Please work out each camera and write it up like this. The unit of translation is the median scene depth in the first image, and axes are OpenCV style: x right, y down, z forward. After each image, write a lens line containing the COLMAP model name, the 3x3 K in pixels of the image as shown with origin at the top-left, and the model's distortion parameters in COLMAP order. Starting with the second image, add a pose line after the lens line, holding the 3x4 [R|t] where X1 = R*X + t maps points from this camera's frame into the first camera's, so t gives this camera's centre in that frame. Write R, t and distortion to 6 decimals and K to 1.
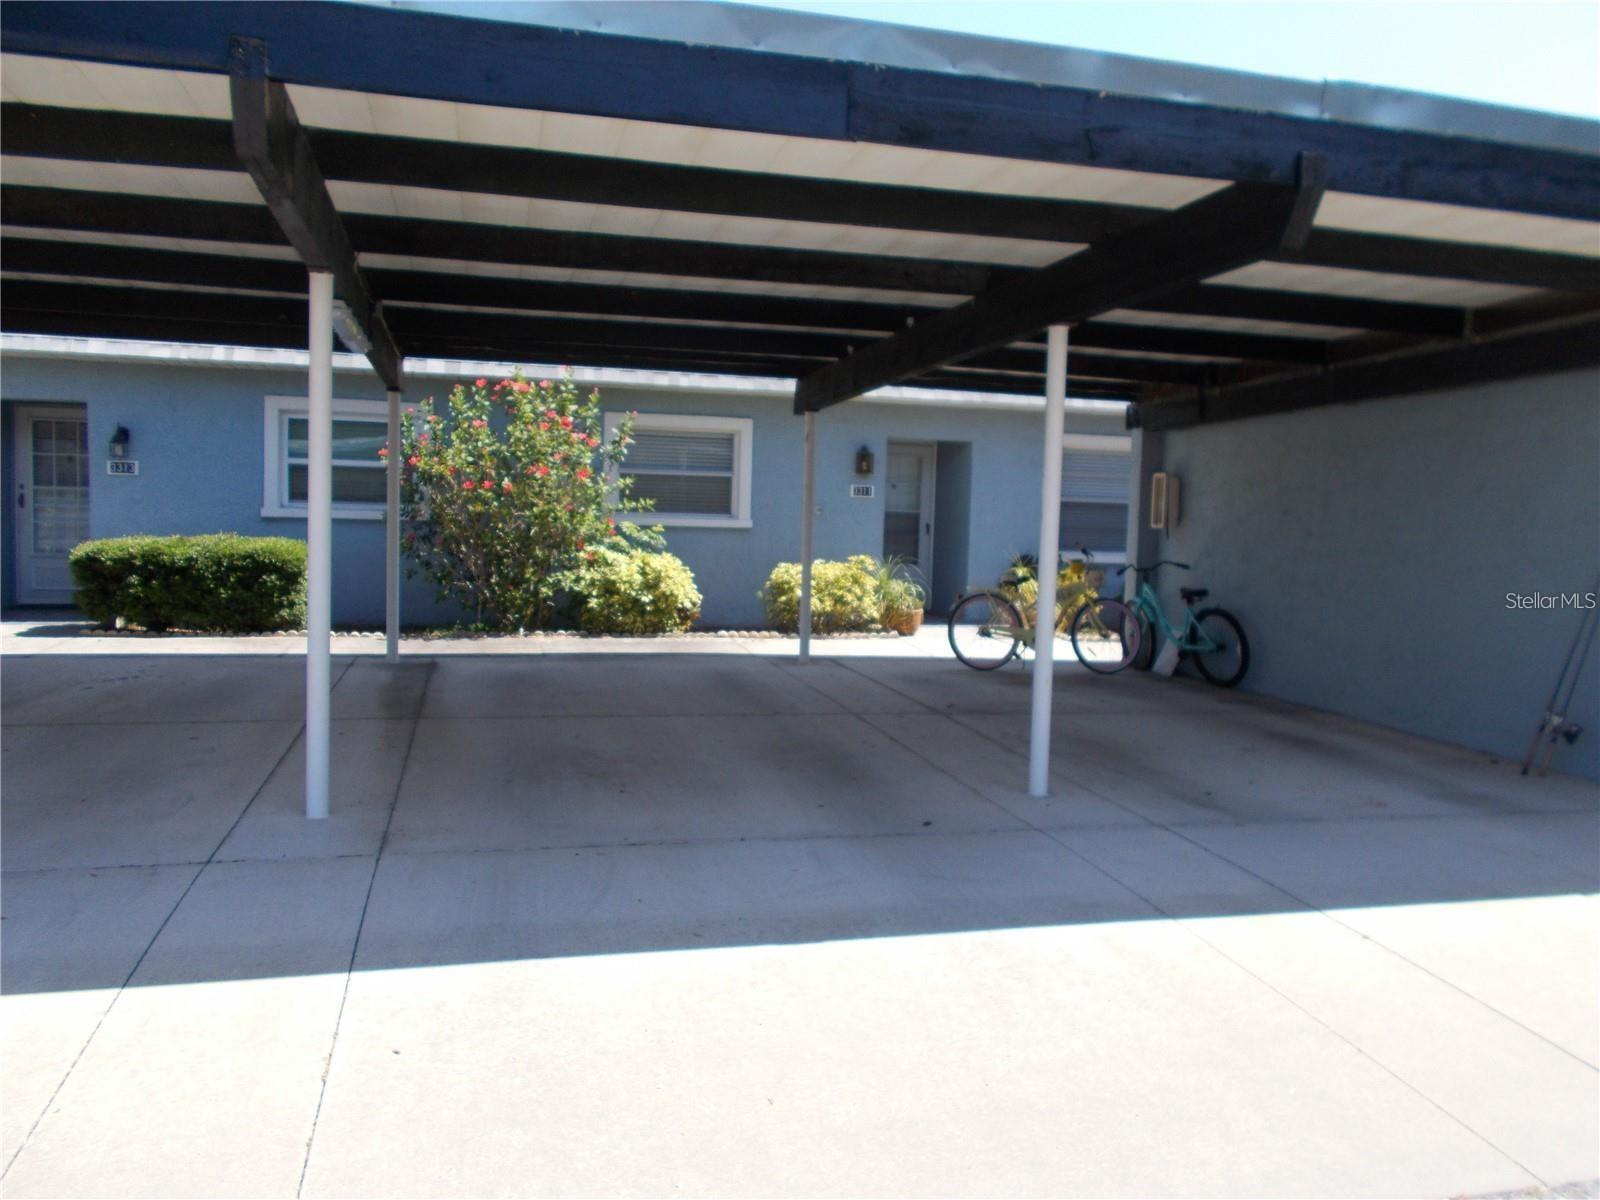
lens RADIAL K [[1235.9, 0, 780.5], [0, 1235.9, 600.7], [0, 0, 1]] dist [0.030431, -0.000576]
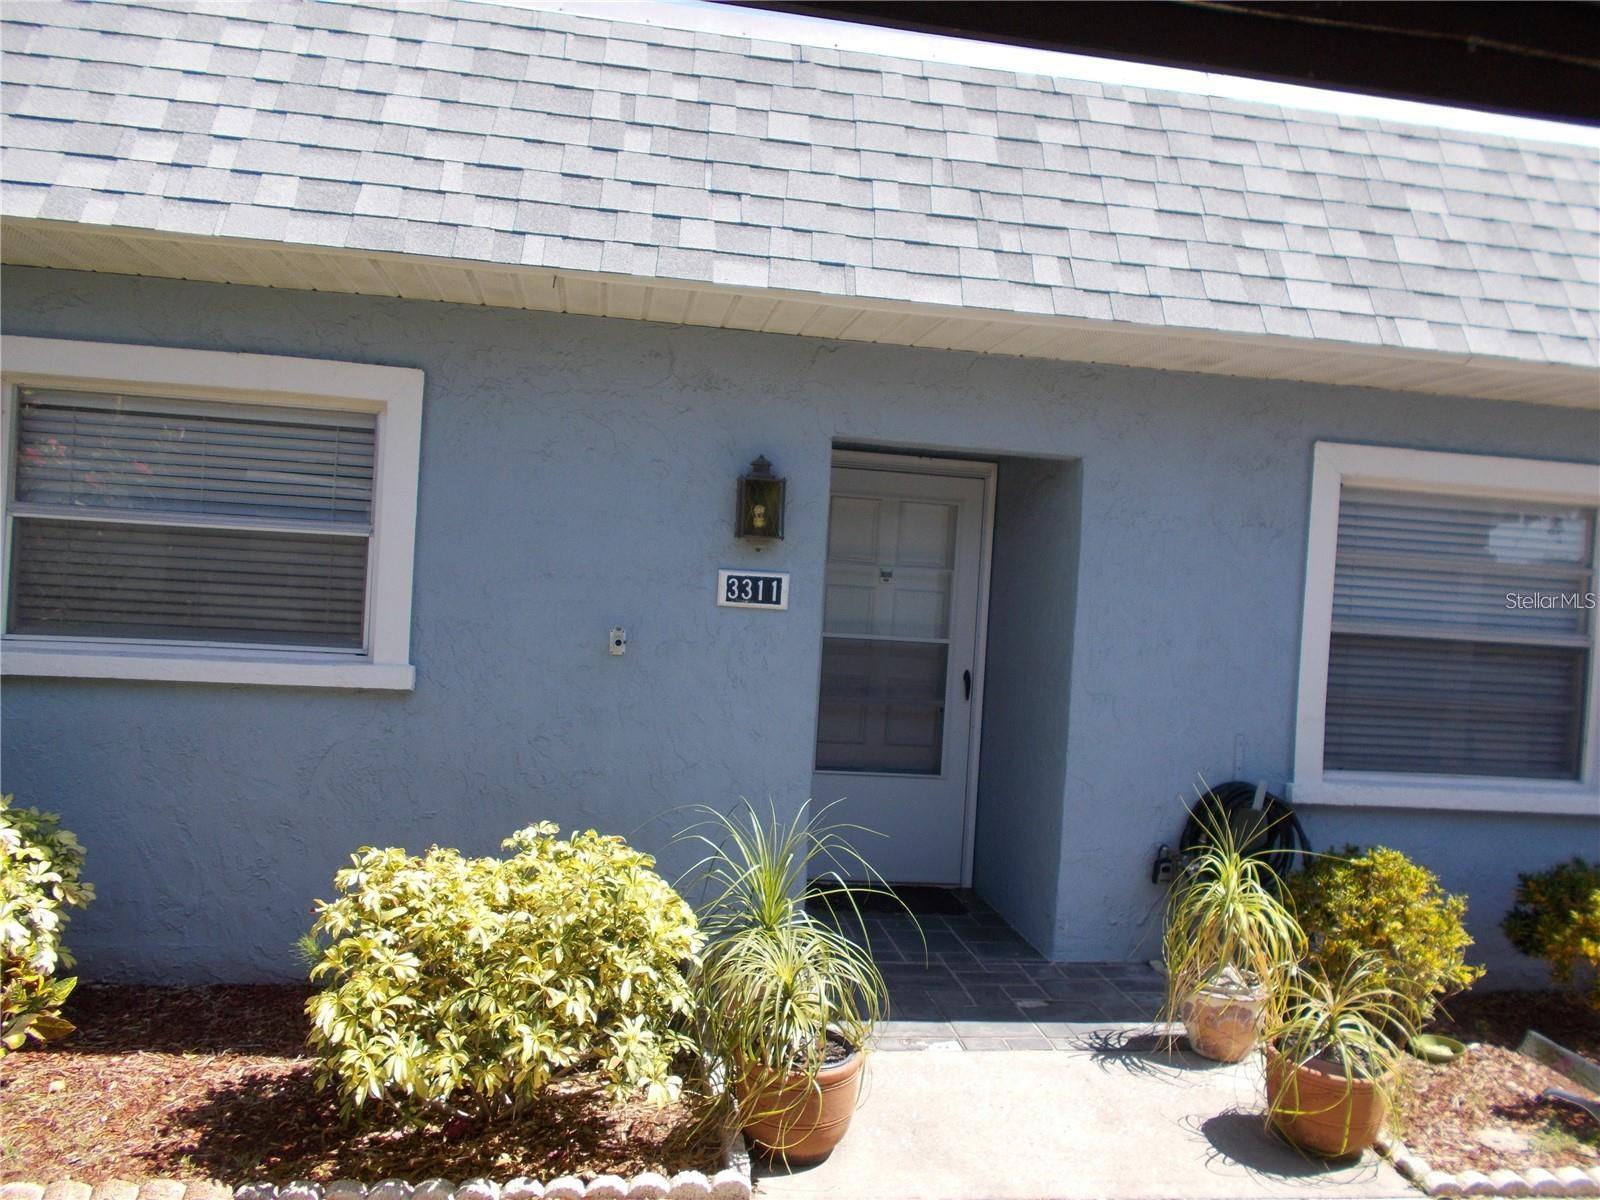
lens RADIAL K [[1235.9, 0, 780.5], [0, 1235.9, 600.7], [0, 0, 1]] dist [0.030431, -0.000576]
pose [[0.994301, 0.031491, -0.101853, 0.109203], [-0.037723, 0.997494, -0.059853, -0.065315], [0.099713, 0.063354, 0.992997, 0.660099]]
